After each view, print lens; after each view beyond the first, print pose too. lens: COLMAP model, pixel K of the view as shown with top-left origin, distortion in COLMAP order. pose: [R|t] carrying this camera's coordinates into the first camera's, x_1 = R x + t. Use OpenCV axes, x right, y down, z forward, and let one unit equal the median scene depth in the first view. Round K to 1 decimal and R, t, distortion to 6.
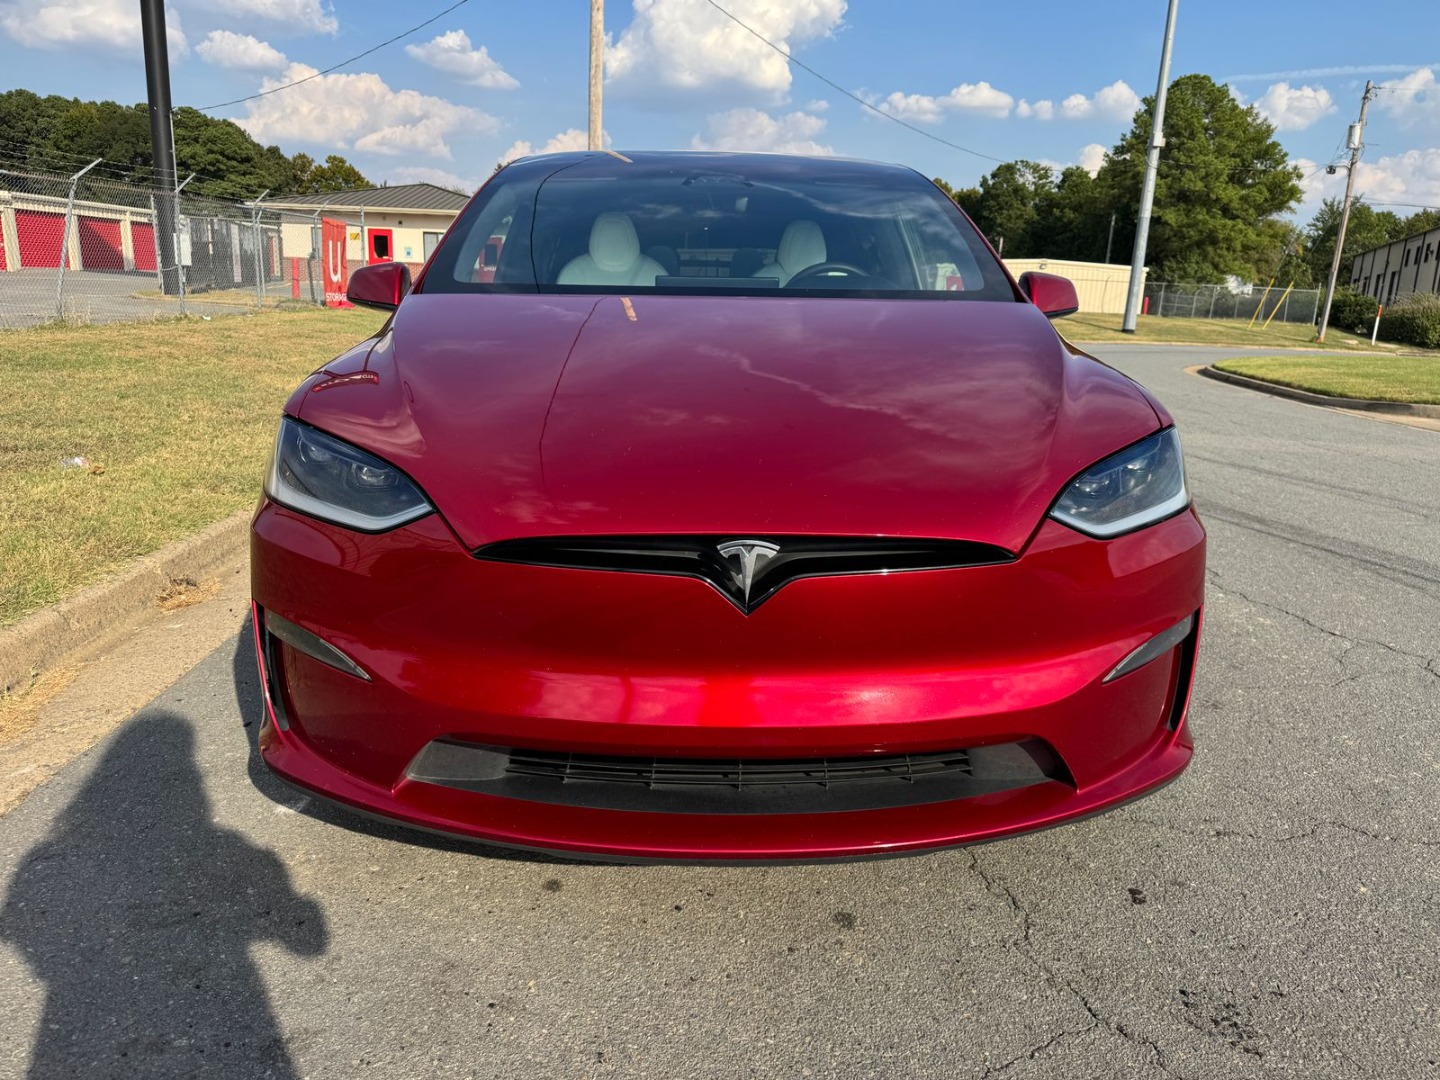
lens RADIAL K [[1026.6, 0, 719.5], [0, 1026.6, 543.5], [0, 0, 1]] dist [0.003145, -0.012037]
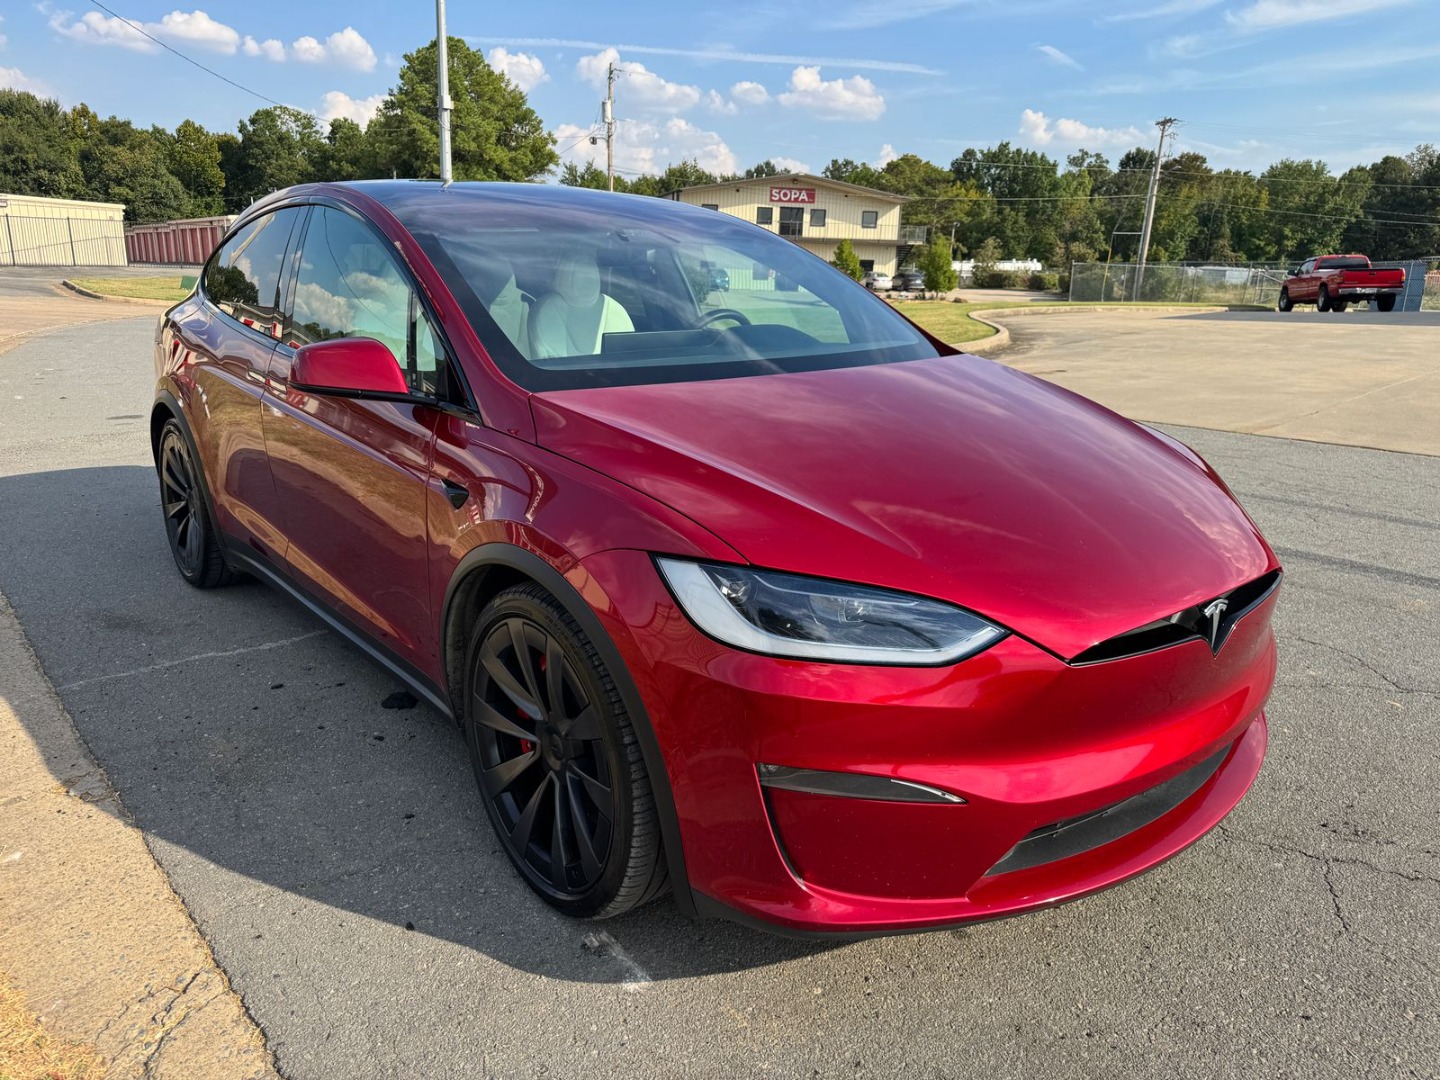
lens RADIAL K [[1026.6, 0, 720.1], [0, 1026.6, 543.8], [0, 0, 1]] dist [0.003145, -0.012037]
pose [[0.787798, -0.175396, 0.590432, -0.127699], [0.149292, 0.984388, 0.093230, -0.030118], [-0.597567, 0.014700, 0.801684, 0.034604]]
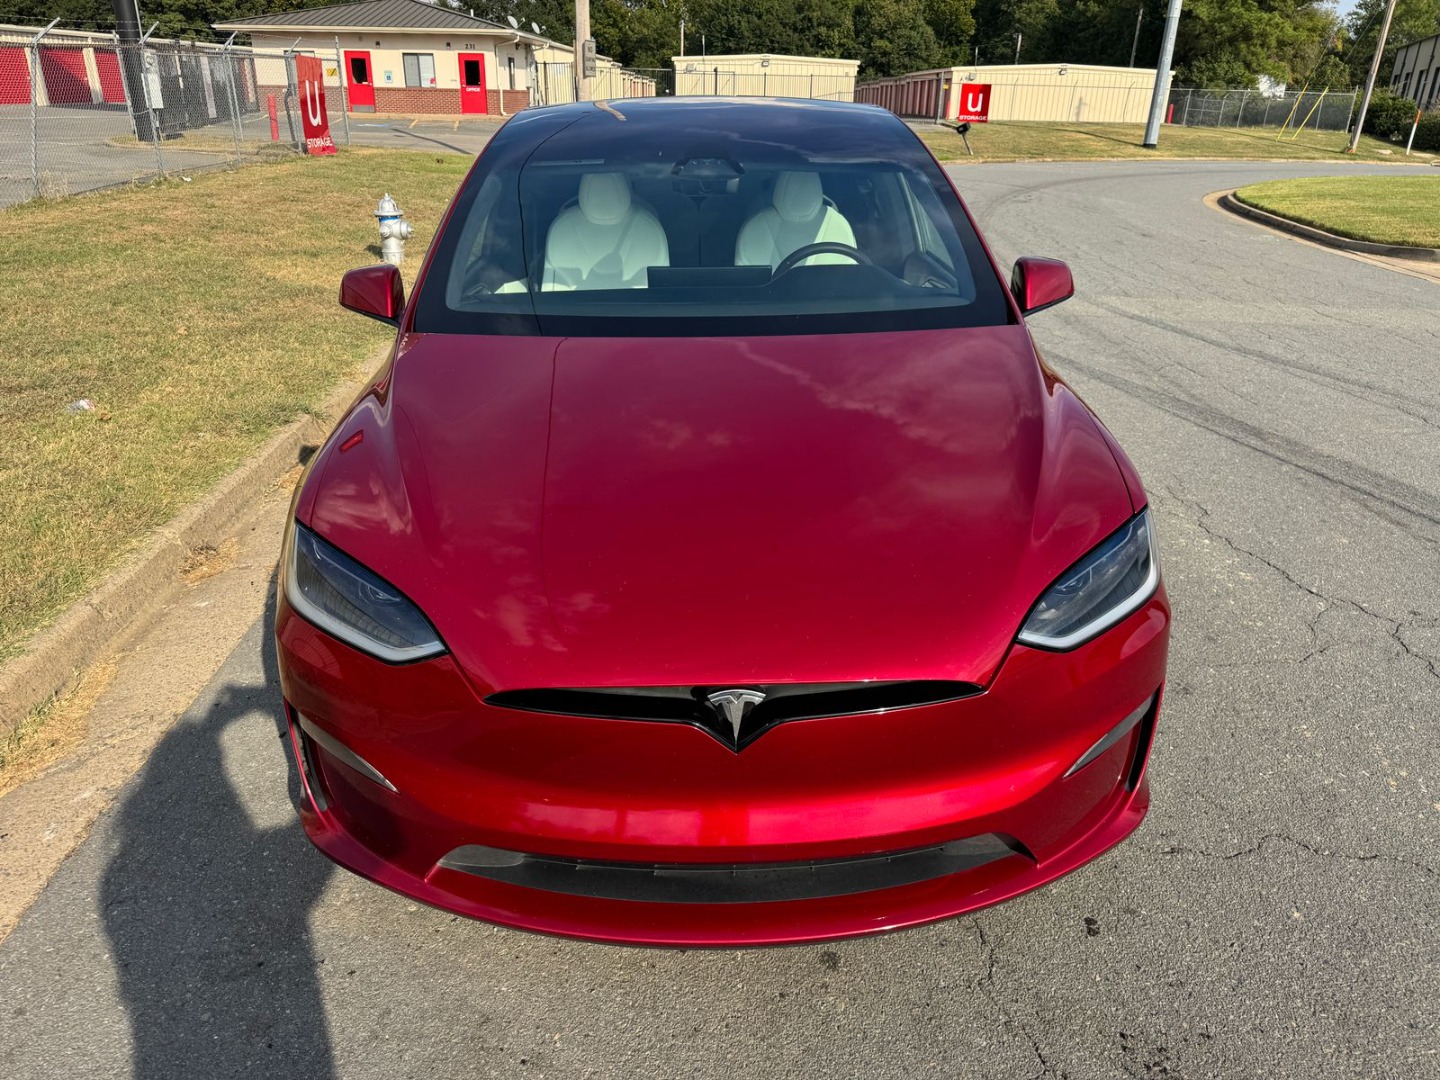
lens RADIAL K [[1026.6, 0, 716.3], [0, 1026.6, 545.6], [0, 0, 1]] dist [0.003145, -0.012037]
pose [[0.999746, -0.019424, -0.011470, 0.002347], [0.021092, 0.985218, 0.170000, -0.035575], [0.007998, -0.170198, 0.985377, -0.004989]]
